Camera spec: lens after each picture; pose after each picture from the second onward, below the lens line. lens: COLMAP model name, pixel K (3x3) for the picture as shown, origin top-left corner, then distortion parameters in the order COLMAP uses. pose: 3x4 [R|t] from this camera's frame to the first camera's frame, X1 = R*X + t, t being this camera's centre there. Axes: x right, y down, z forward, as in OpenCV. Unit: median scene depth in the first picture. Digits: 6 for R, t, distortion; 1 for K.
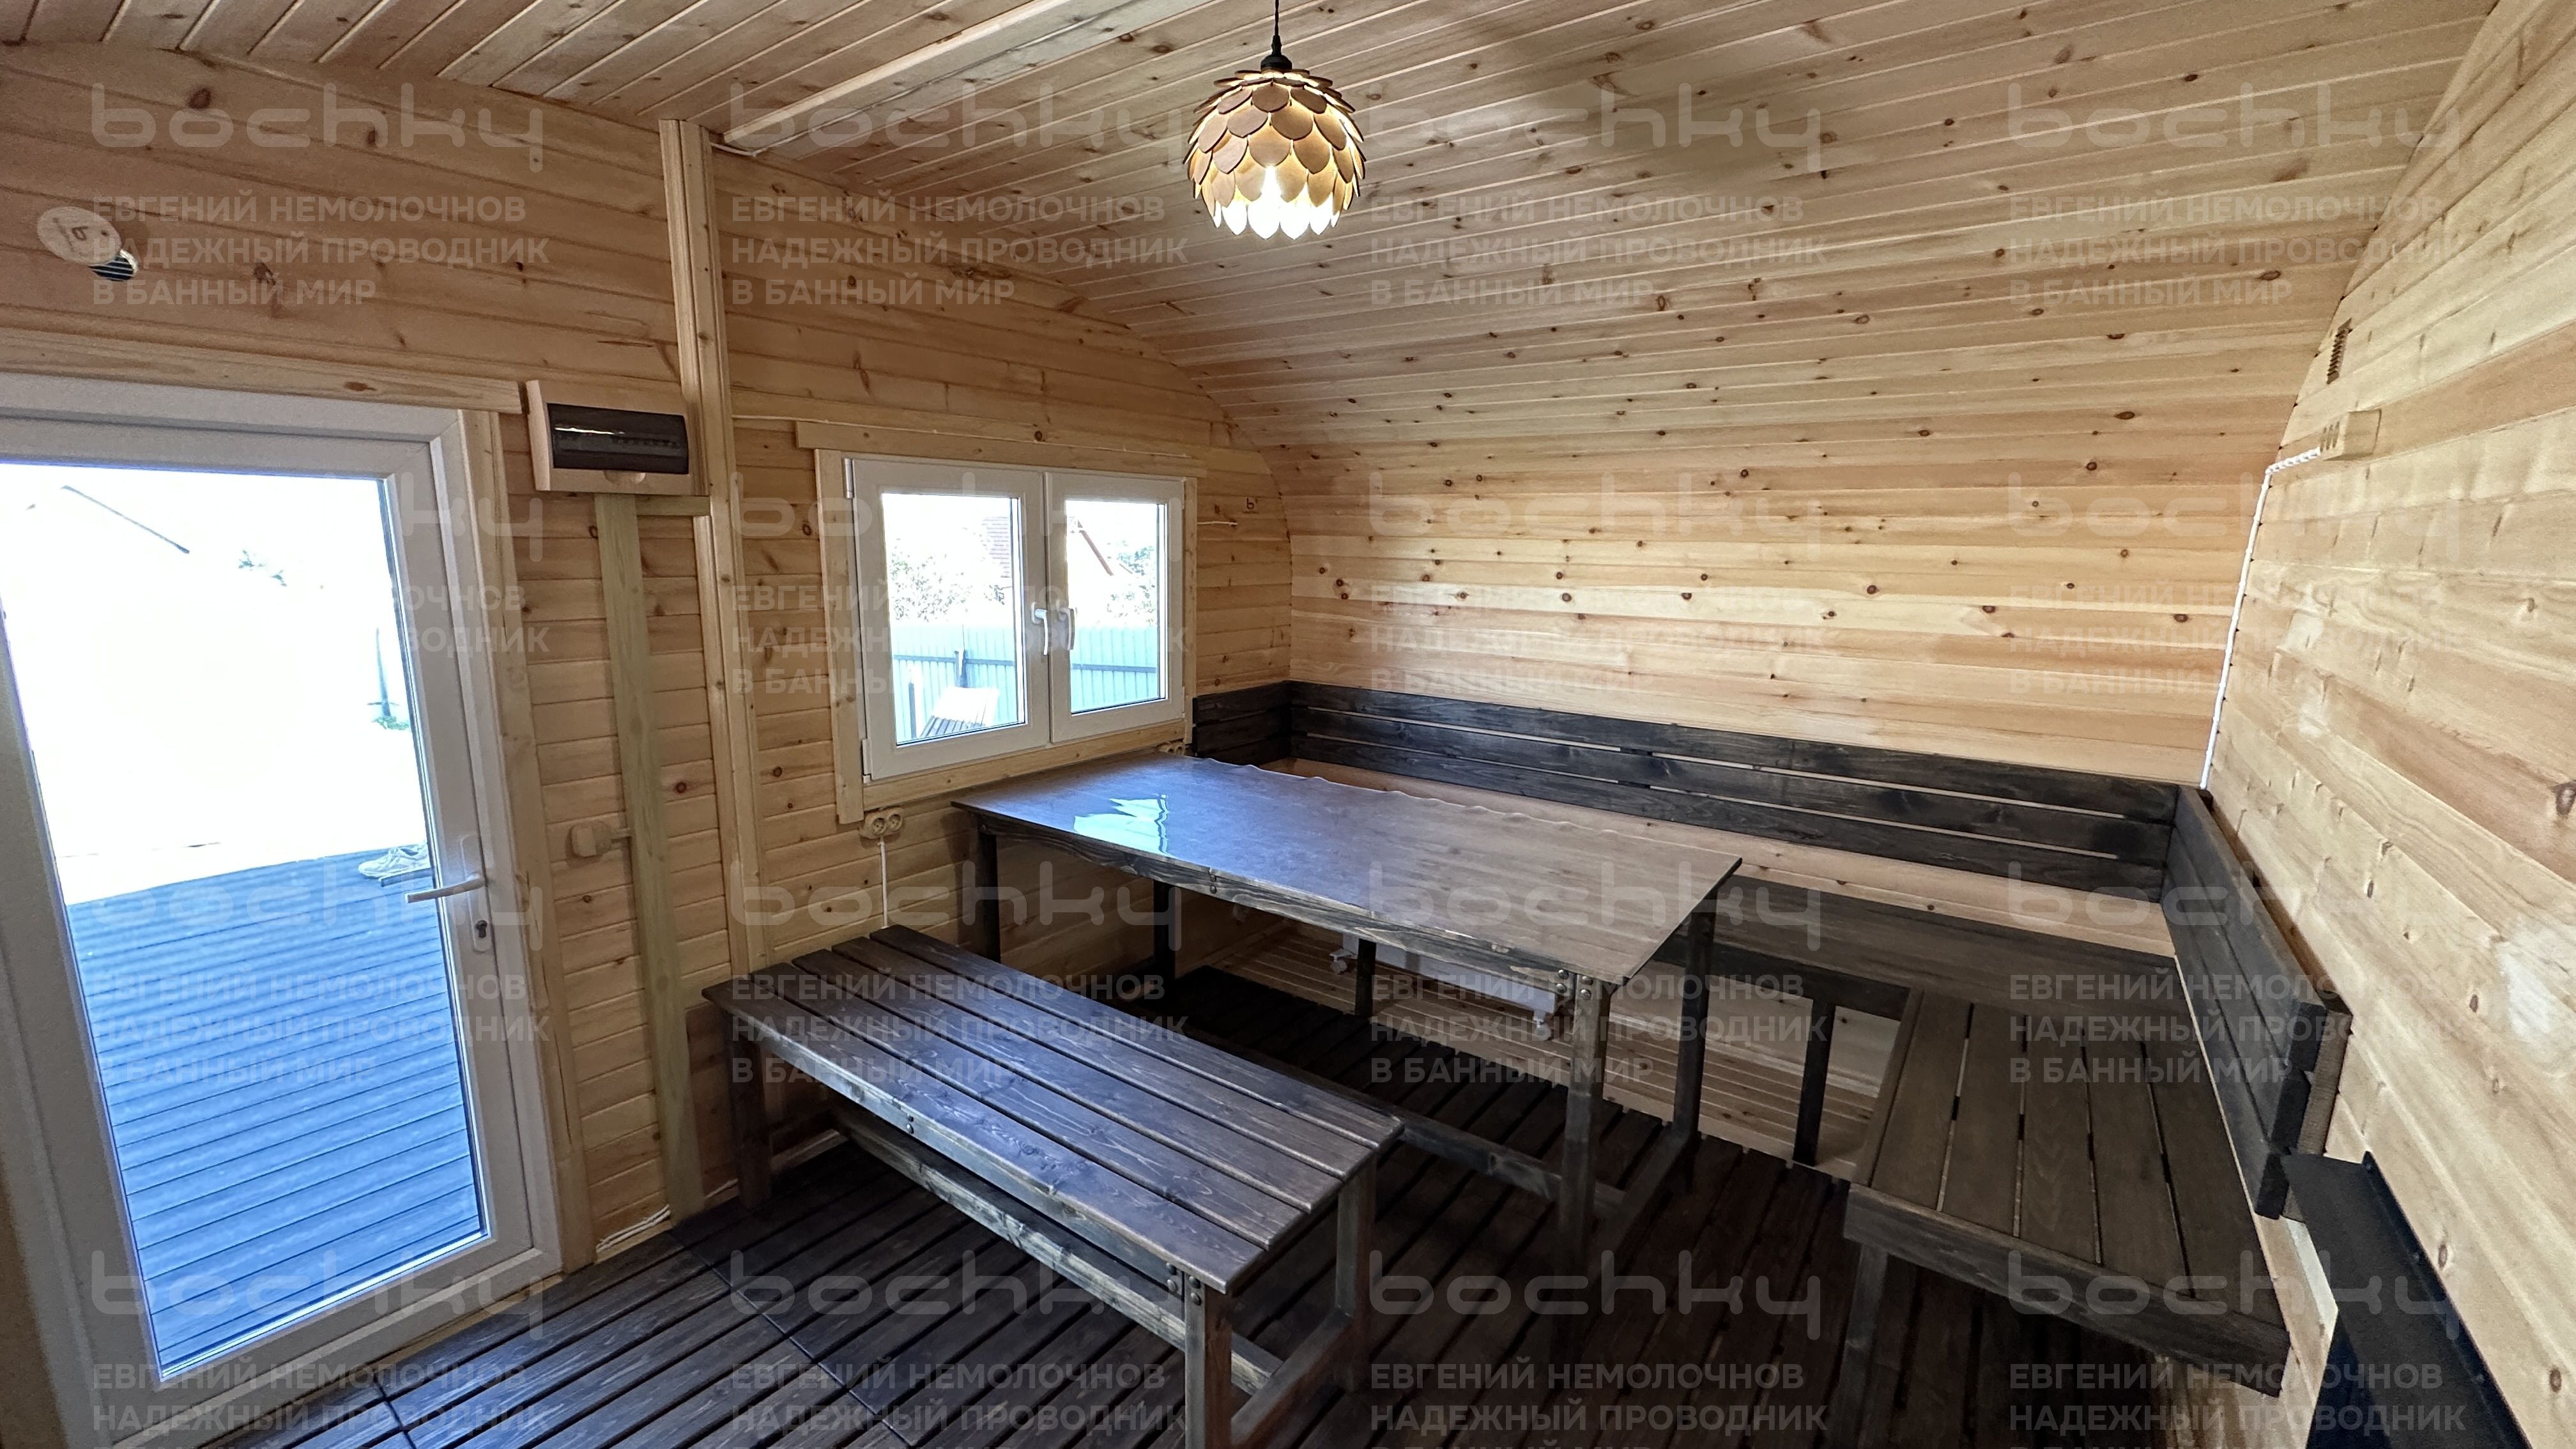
lens RADIAL K [[1025.4, 0, 1288.0], [0, 1025.4, 724.5], [0, 0, 1]] dist [-0.001960, 0.000013]
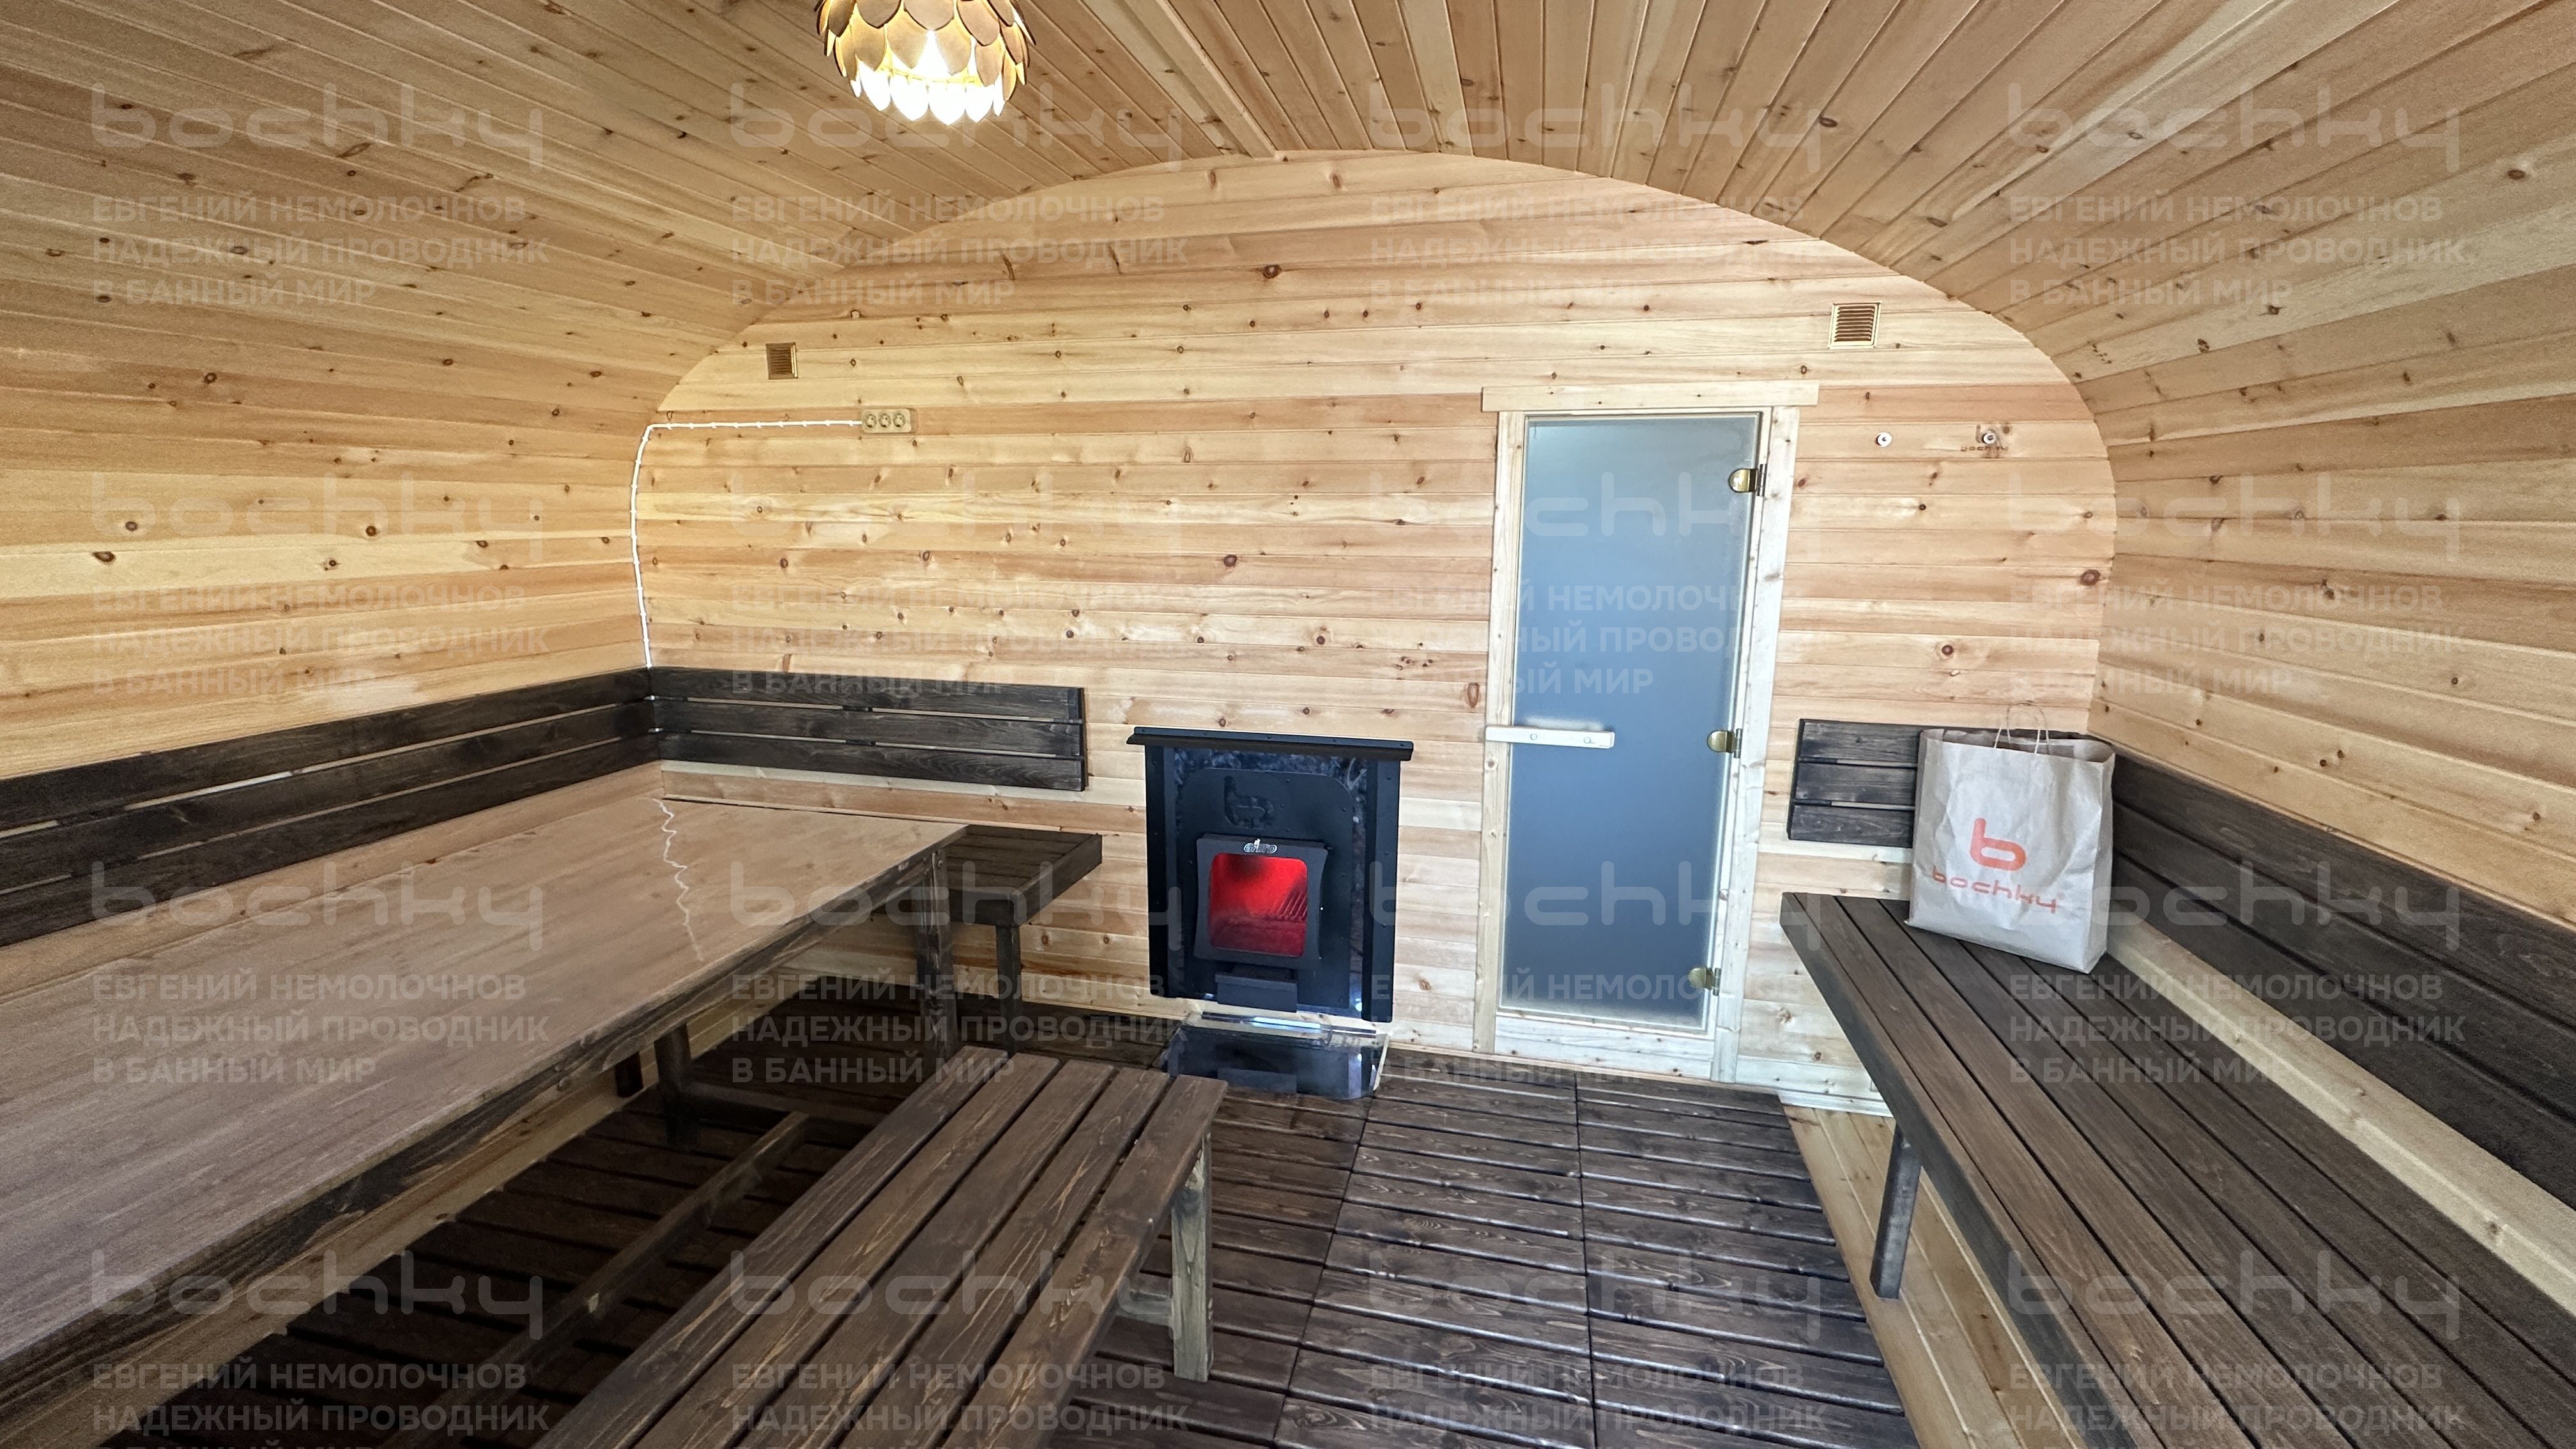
lens RADIAL K [[1025.4, 0, 1288.0], [0, 1025.4, 724.5], [0, 0, 1]] dist [-0.001960, 0.000013]
pose [[-0.388021, -0.205573, 0.898432, -0.577067], [0.157519, 0.945673, 0.284412, -0.103952], [-0.908090, 0.251878, -0.334559, 0.641677]]
